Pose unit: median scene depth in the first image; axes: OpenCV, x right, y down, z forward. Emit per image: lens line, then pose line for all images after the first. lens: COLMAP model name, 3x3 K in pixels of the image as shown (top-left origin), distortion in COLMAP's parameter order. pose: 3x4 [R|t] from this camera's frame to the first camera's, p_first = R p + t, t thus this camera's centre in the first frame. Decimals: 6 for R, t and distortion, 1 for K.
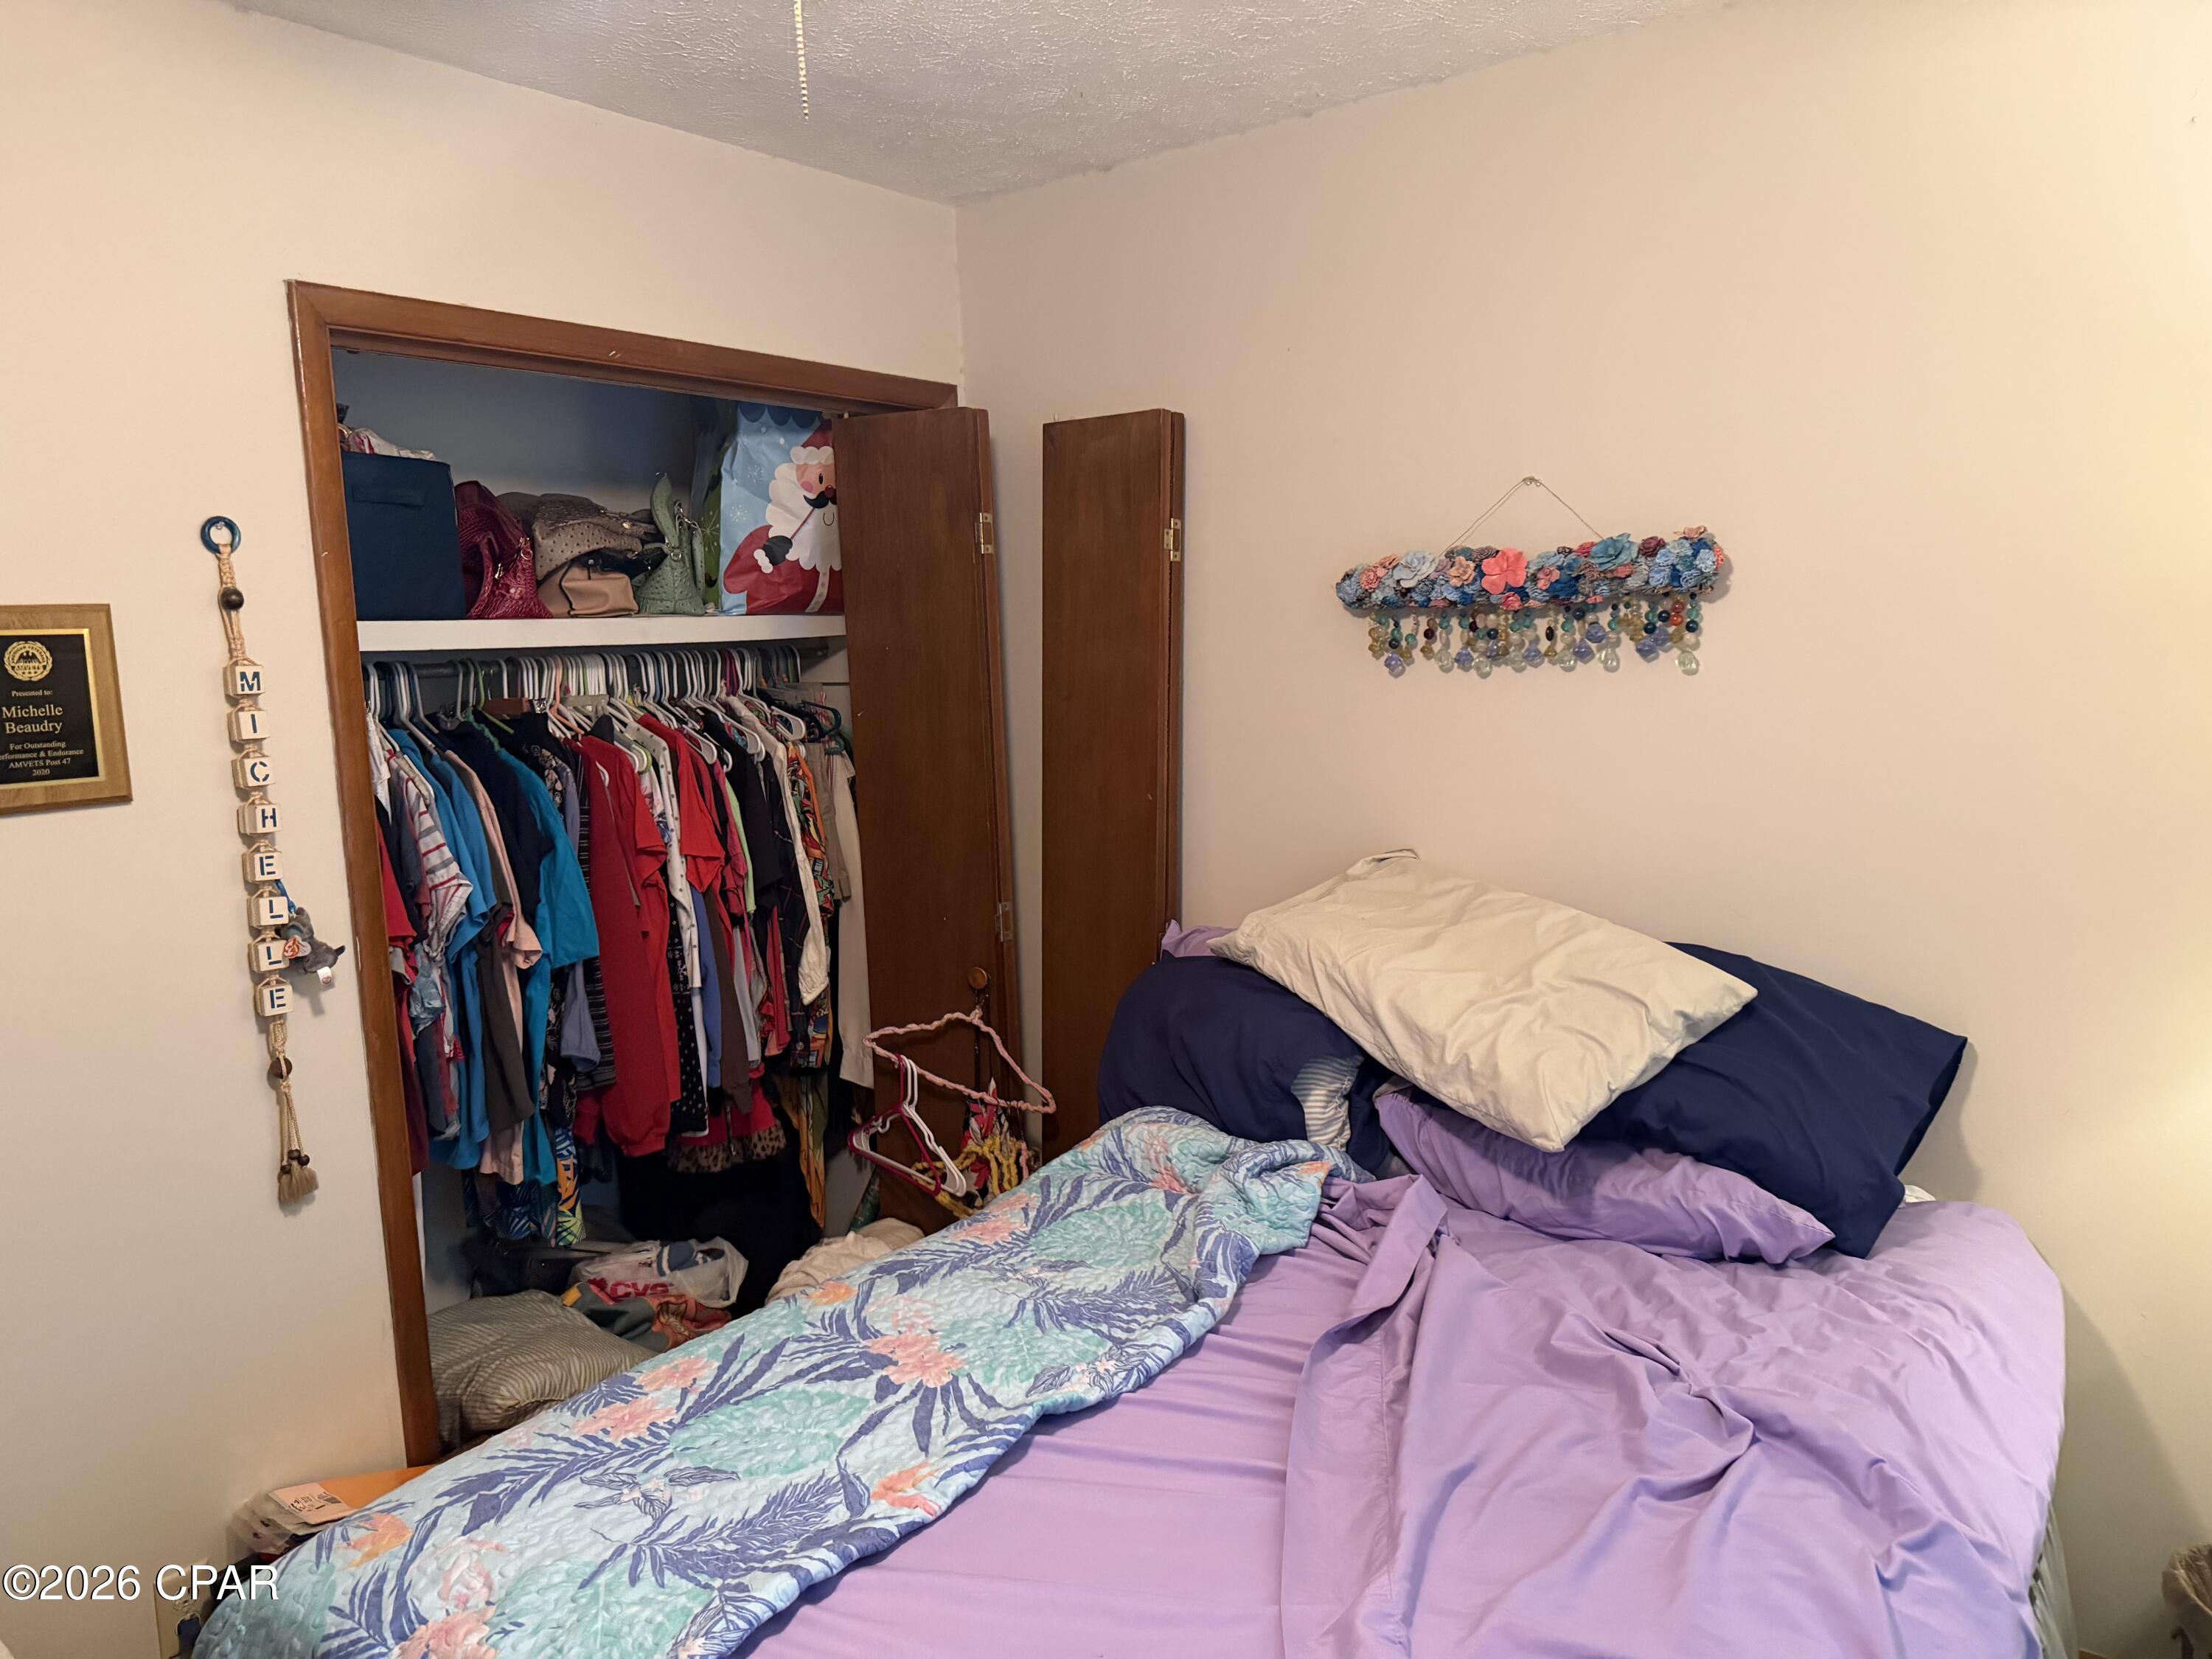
lens RADIAL K [[1545.2, 0, 1119.0], [0, 1545.2, 840.6], [0, 0, 1]] dist [0.059009, -0.073661]
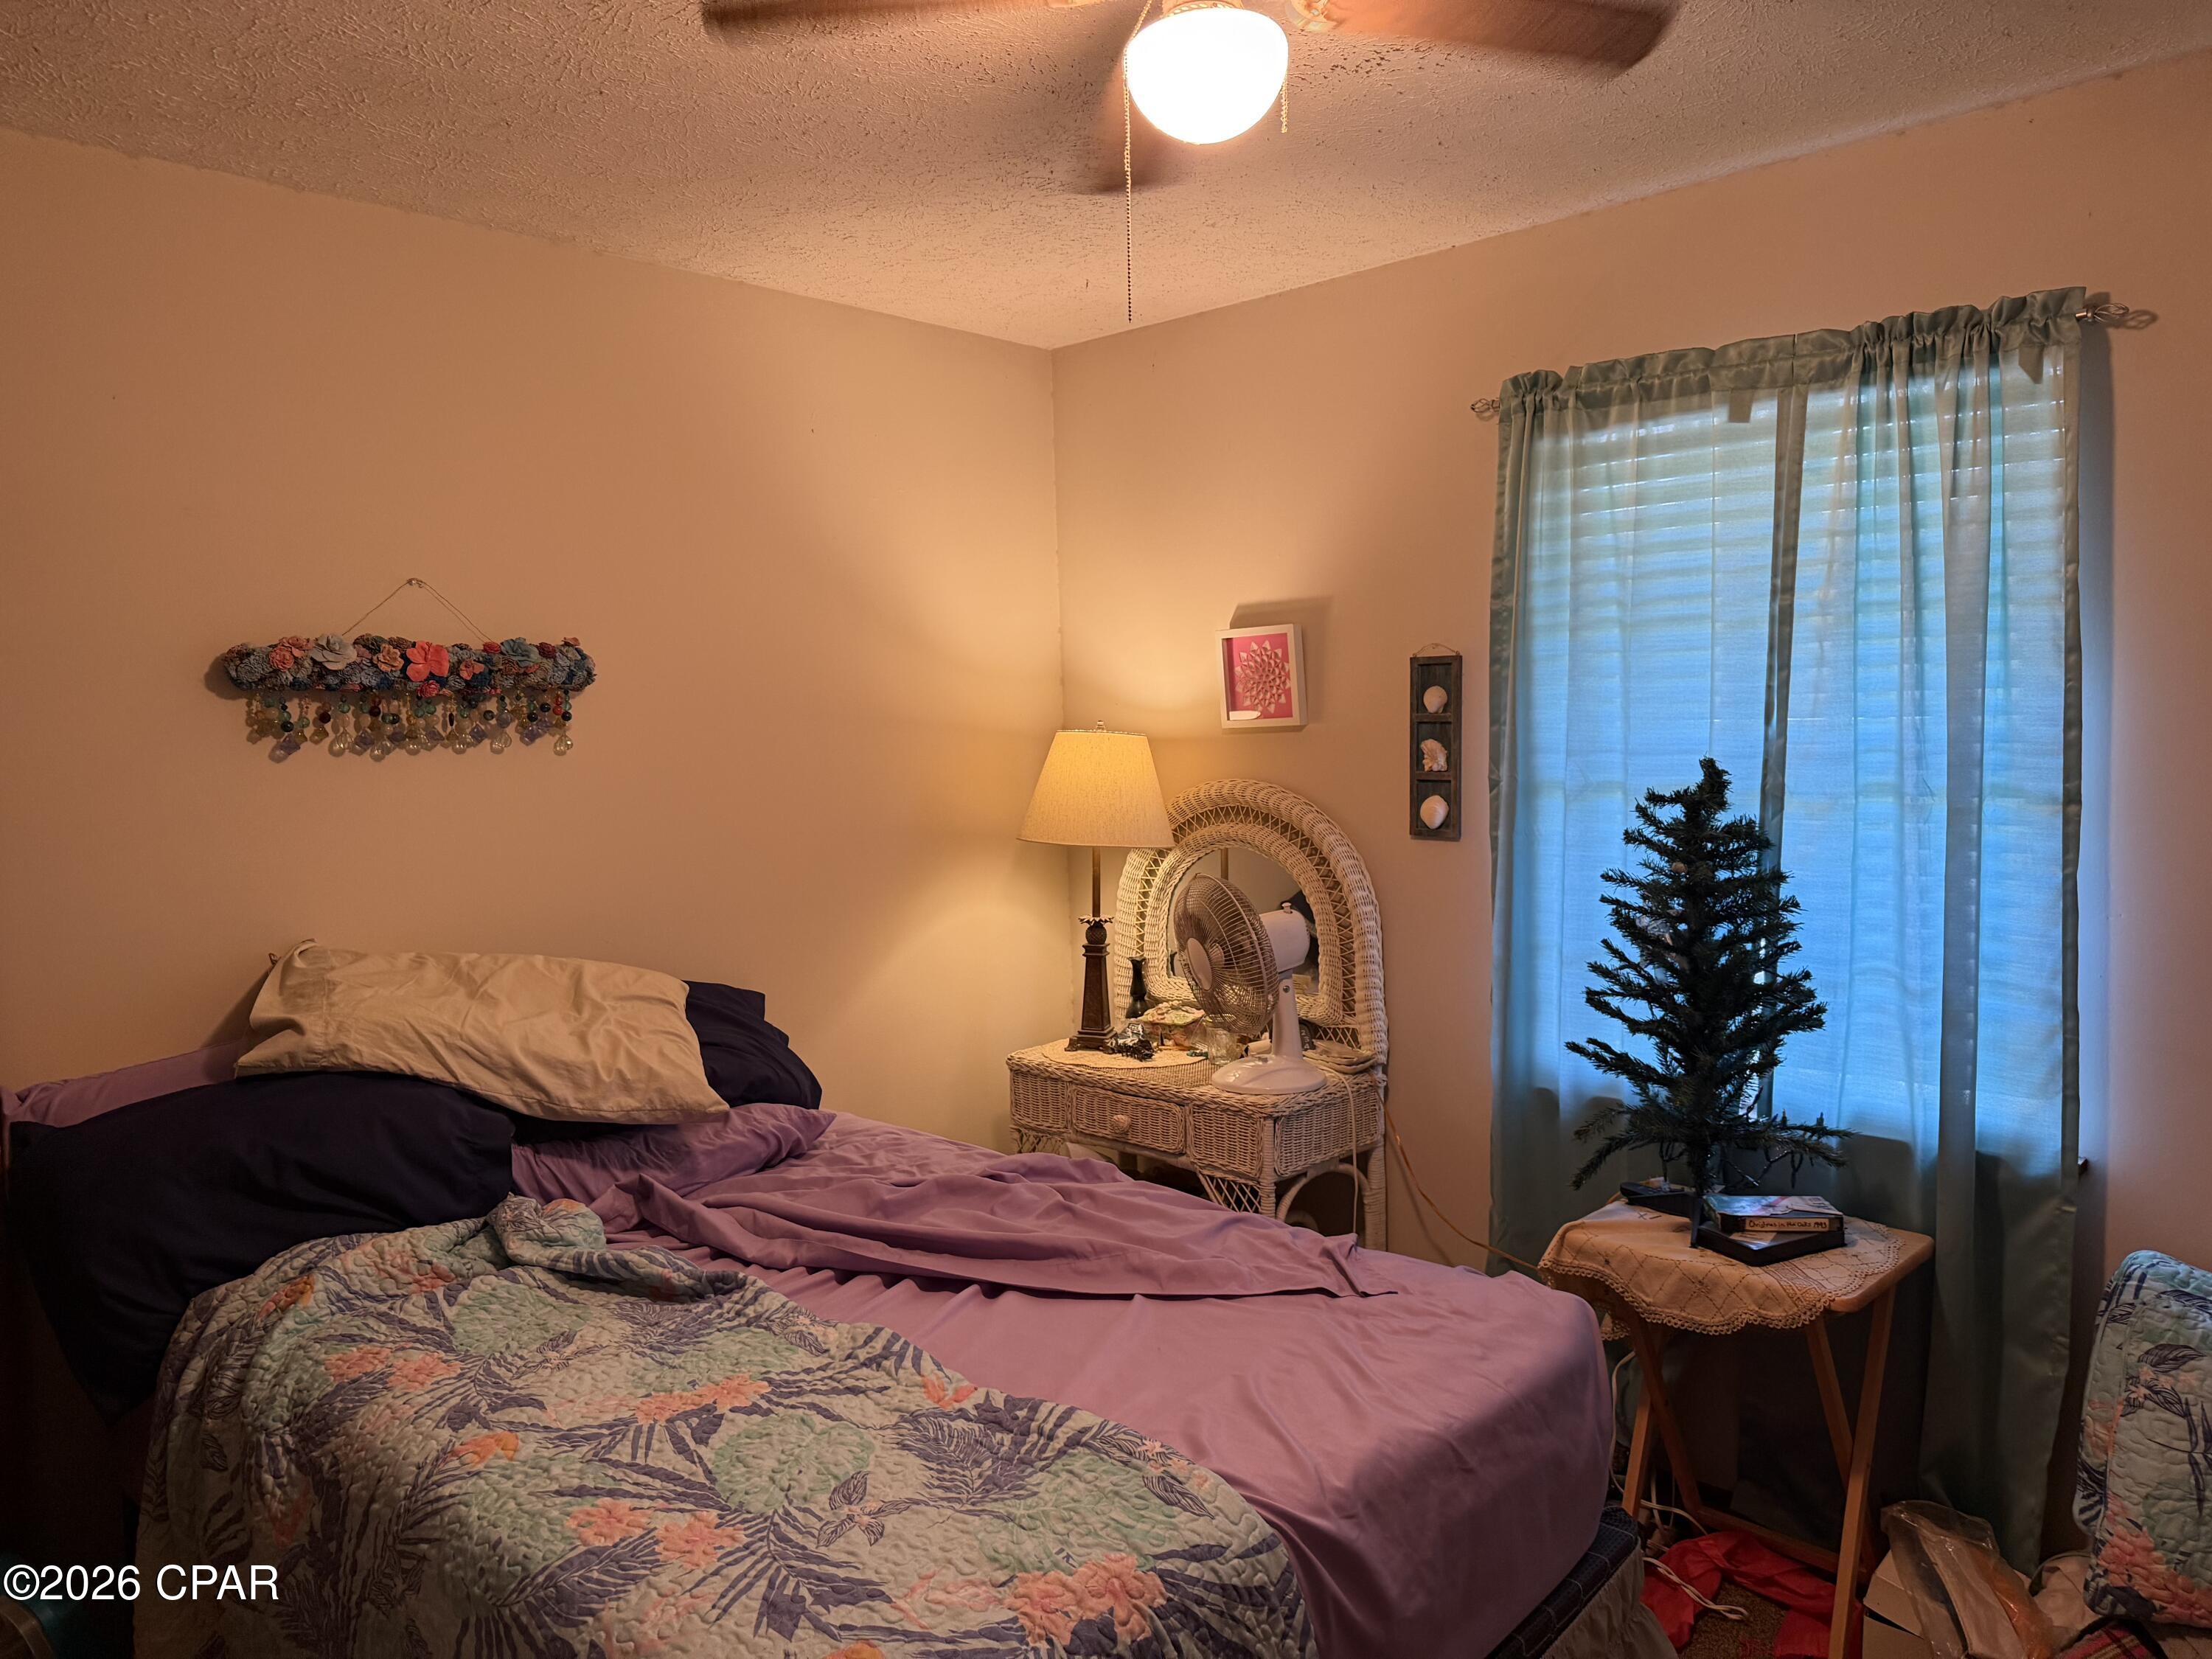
lens RADIAL K [[1545.2, 0, 1115.1], [0, 1545.2, 821.3], [0, 0, 1]] dist [0.059009, -0.073661]
pose [[0.112148, -0.024306, 0.993394, -0.802771], [0.159701, 0.987146, 0.006124, 0.007538], [-0.980774, 0.157959, 0.114588, 0.433686]]
